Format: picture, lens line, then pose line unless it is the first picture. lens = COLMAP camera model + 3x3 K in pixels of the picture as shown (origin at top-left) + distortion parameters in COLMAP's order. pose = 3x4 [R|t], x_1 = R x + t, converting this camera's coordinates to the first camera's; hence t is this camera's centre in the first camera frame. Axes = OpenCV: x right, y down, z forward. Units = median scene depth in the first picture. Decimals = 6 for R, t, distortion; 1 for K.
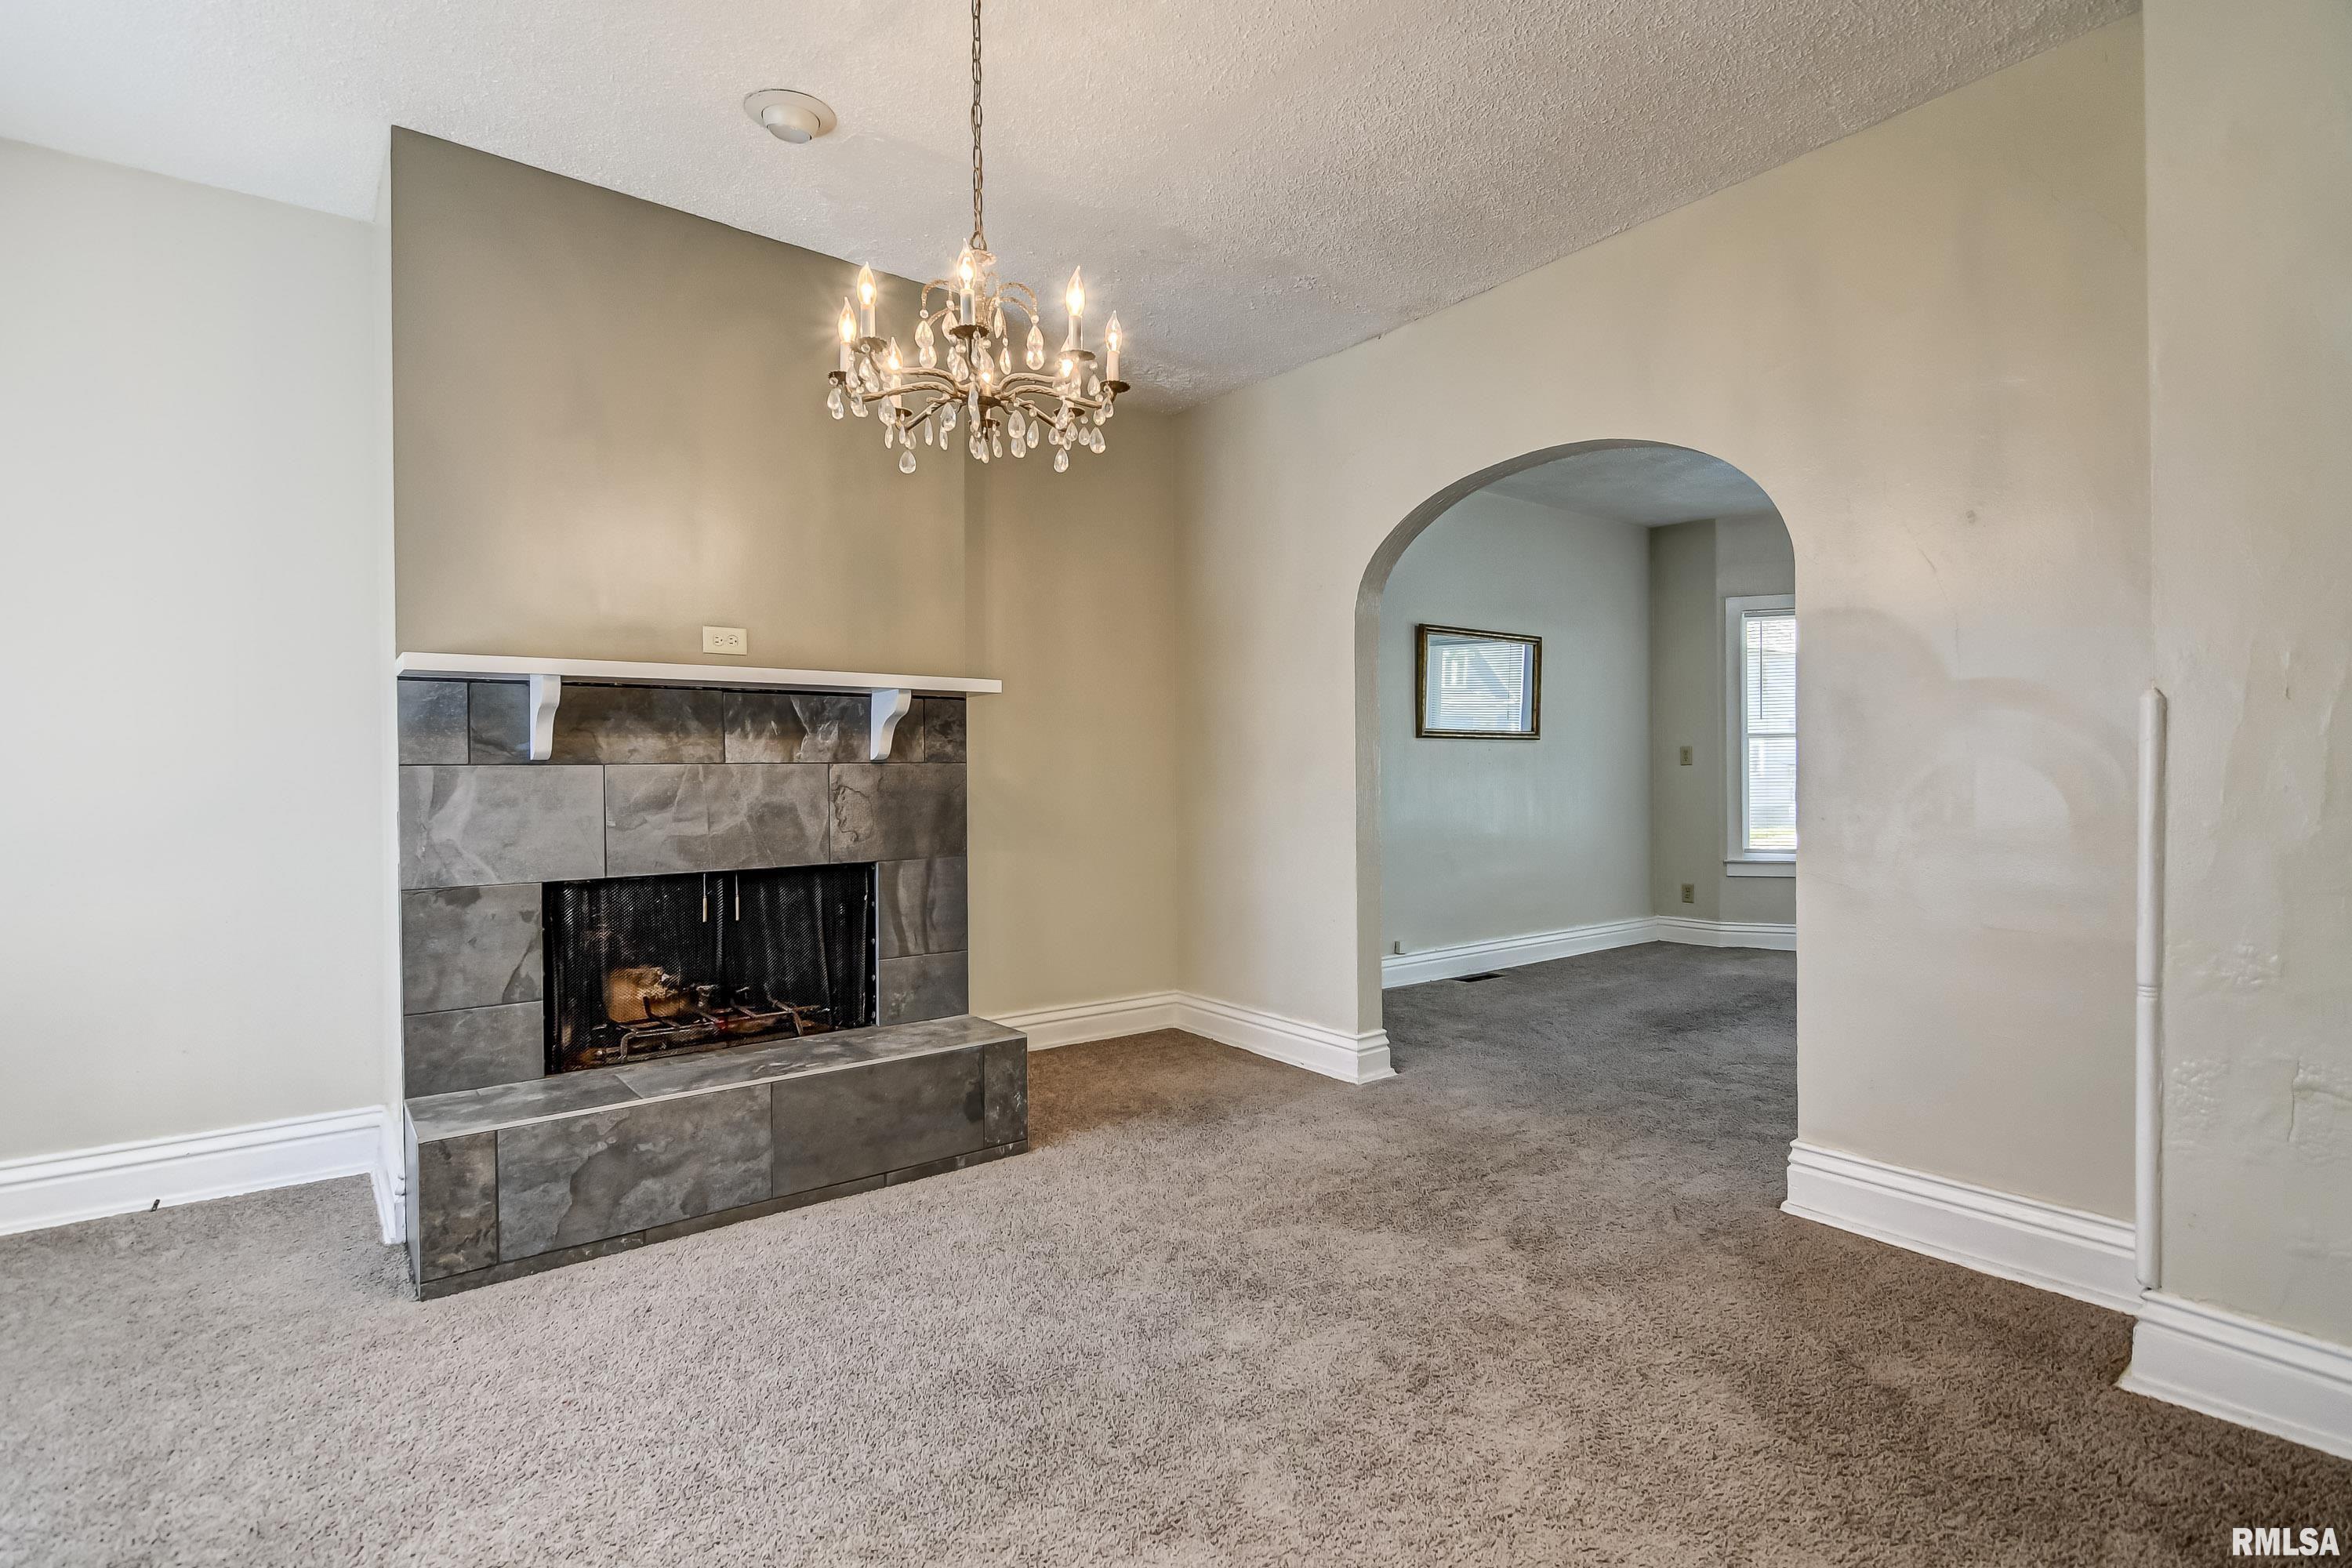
lens RADIAL K [[1125.5, 0, 1166.4], [0, 1125.5, 780.6], [0, 0, 1]] dist [0.014681, -0.012880]
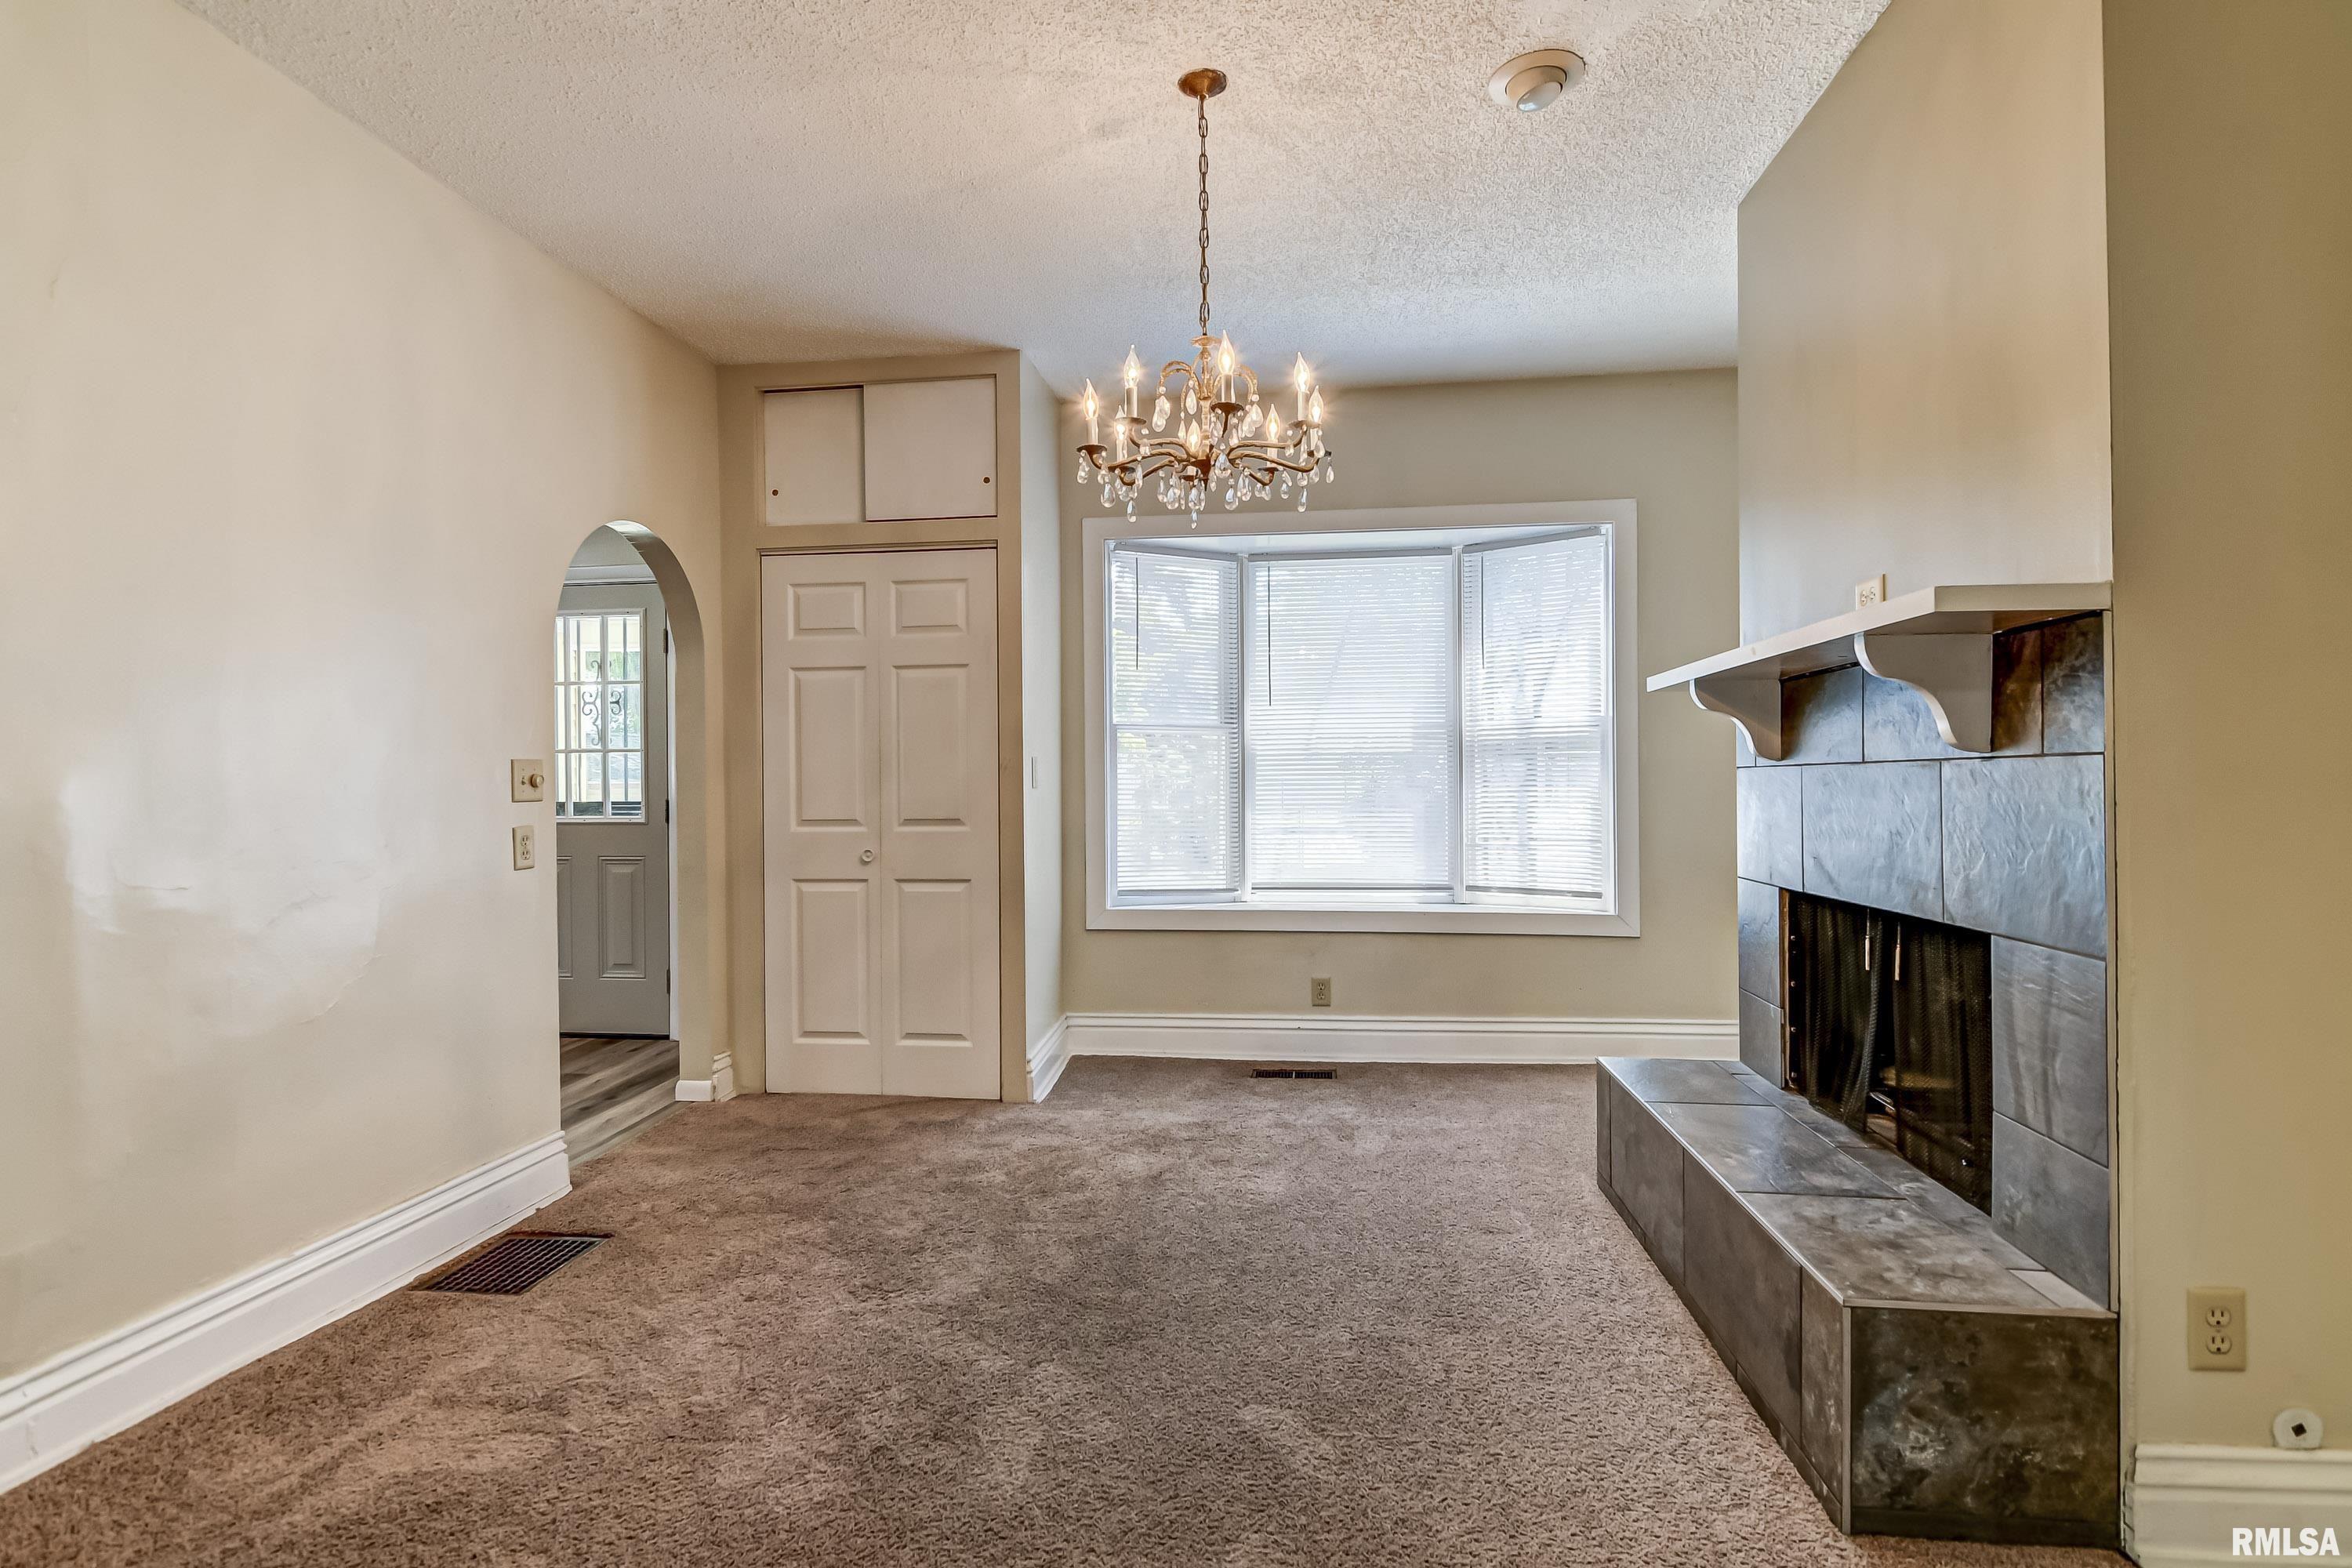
lens RADIAL K [[1151.9, 0, 1172.3], [0, 1151.9, 784.8], [0, 0, 1]] dist [-0.000624, -0.000431]
pose [[-0.705622, 0.015768, -0.708413, 0.467348], [0.007664, 0.999864, 0.014621, -0.015009], [0.708547, 0.004887, -0.705647, 1.201784]]
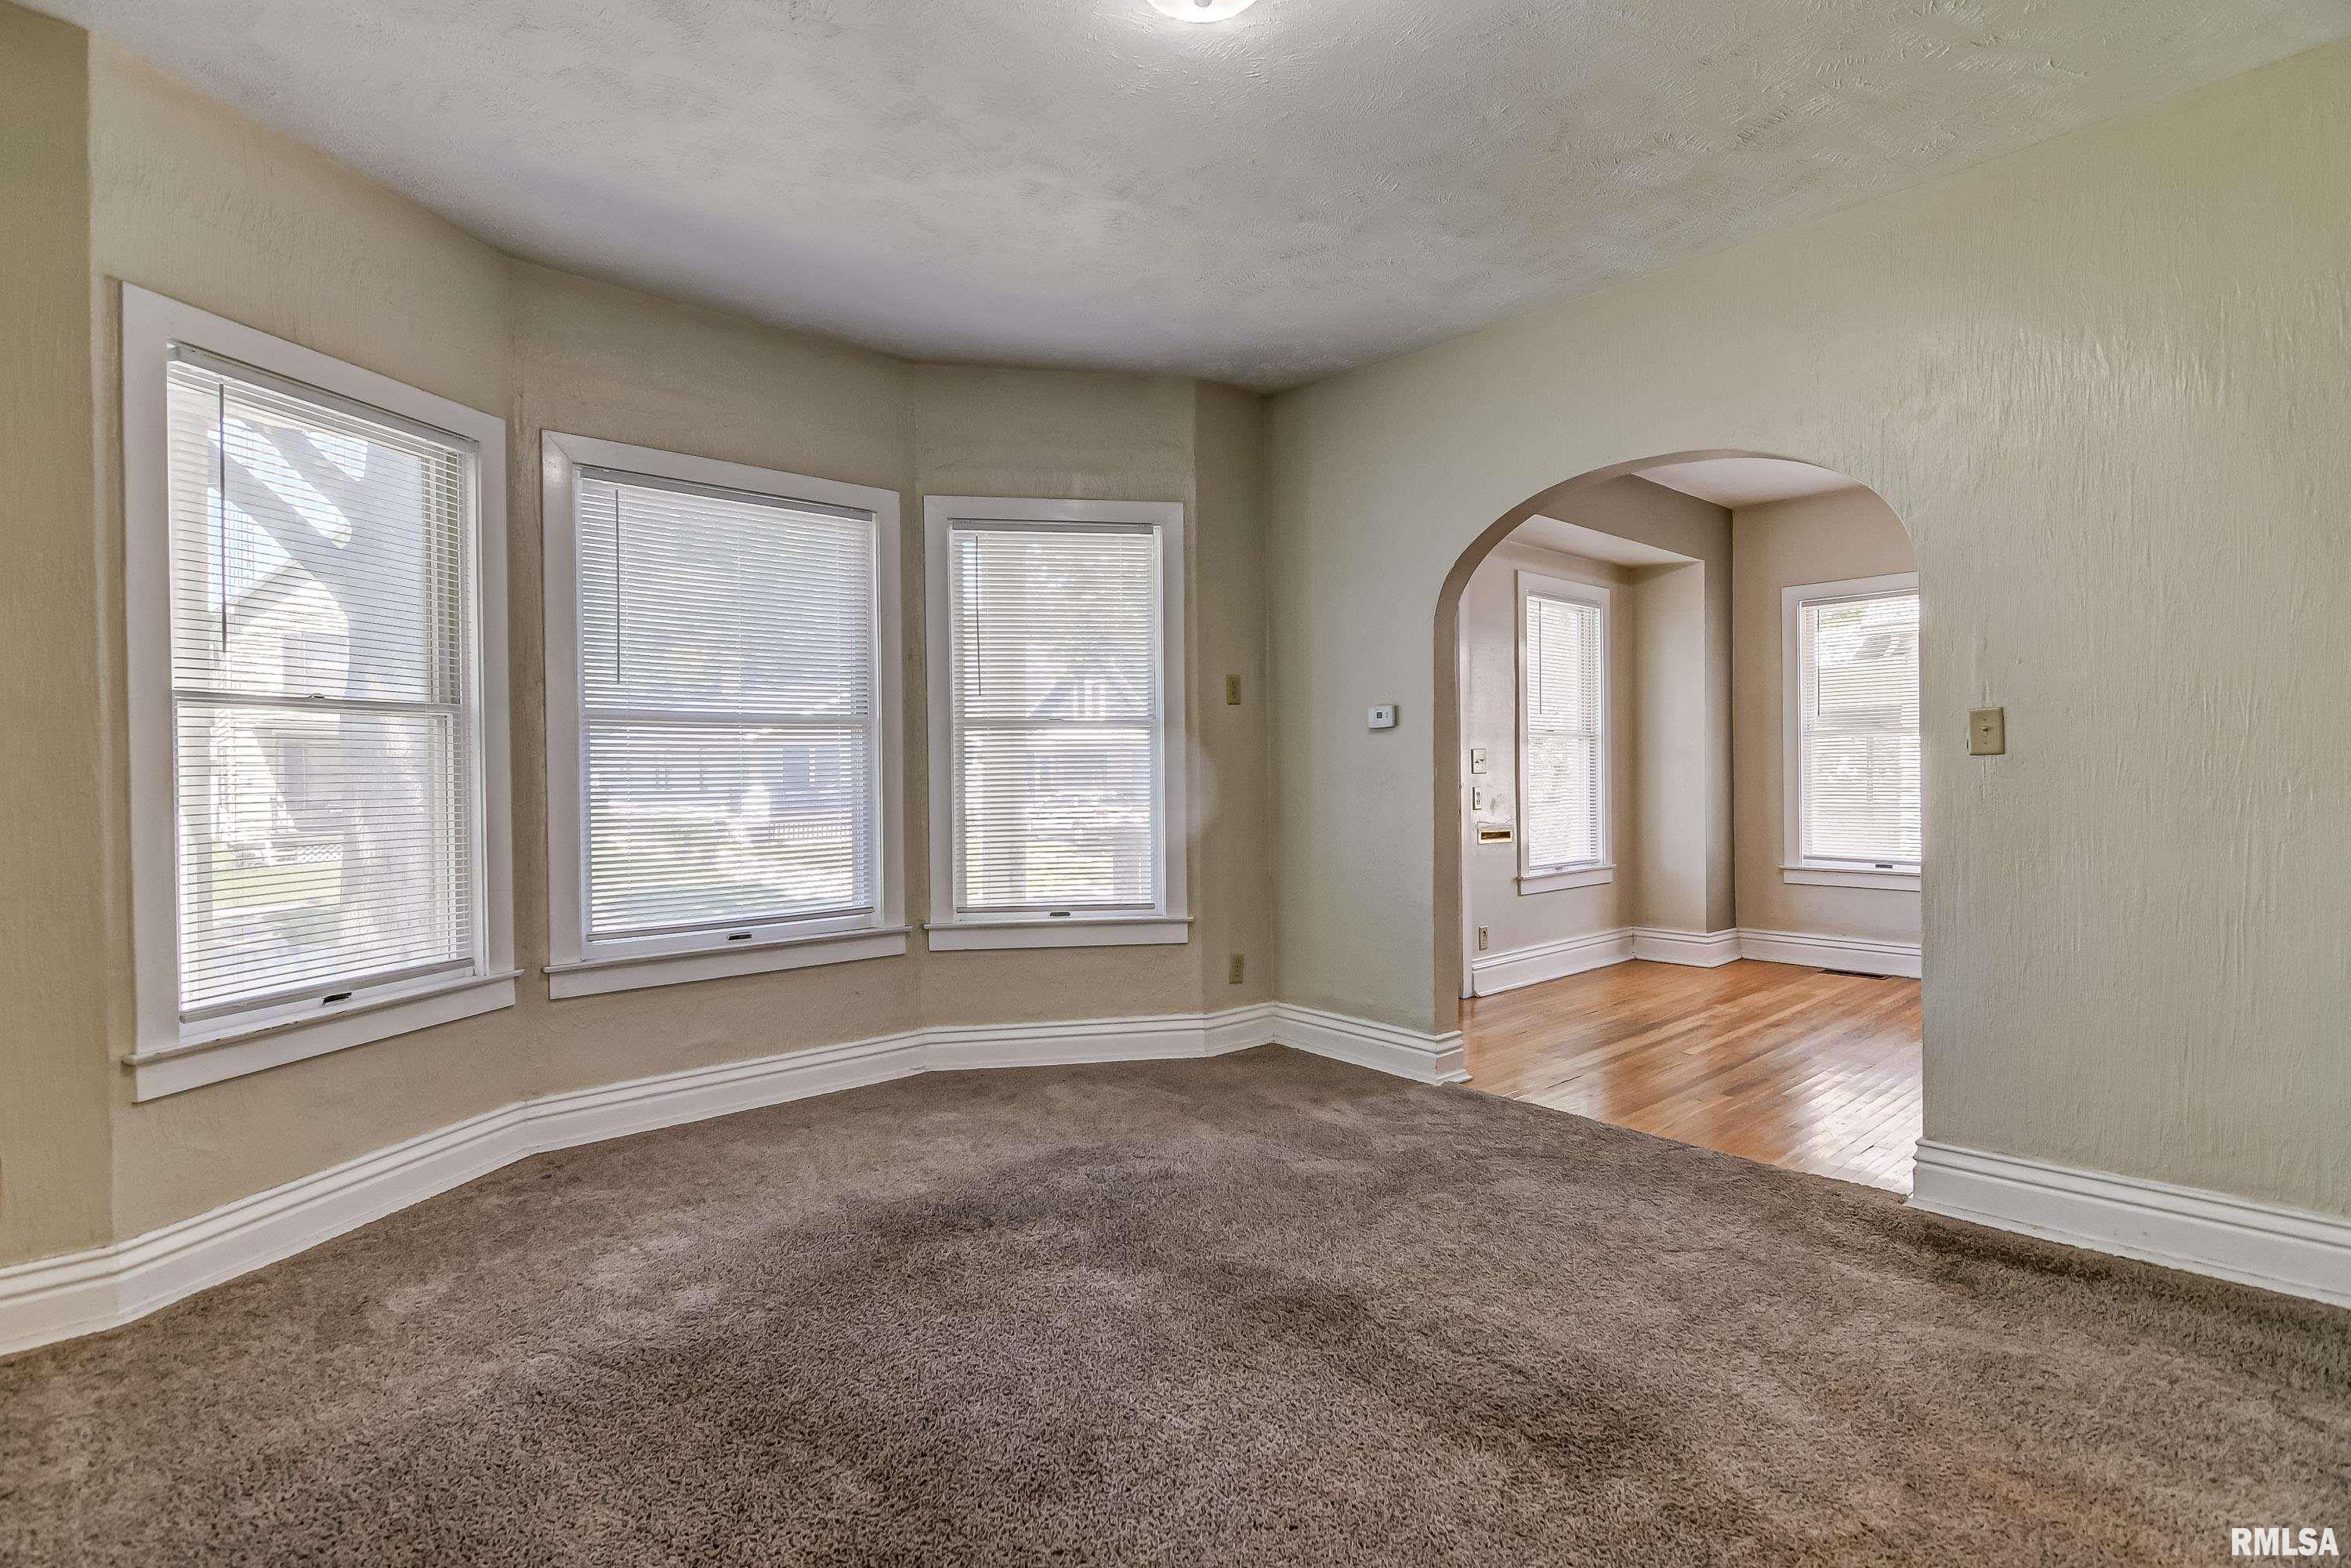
lens RADIAL K [[1125.0, 0, 1165.9], [0, 1125.0, 780.6], [0, 0, 1]] dist [0.014681, -0.012880]
pose [[-0.077301, 0.000026, 0.997008, 0.294940], [0.016894, 0.999856, 0.001284, -0.017350], [-0.996865, 0.016943, -0.077290, 1.572197]]
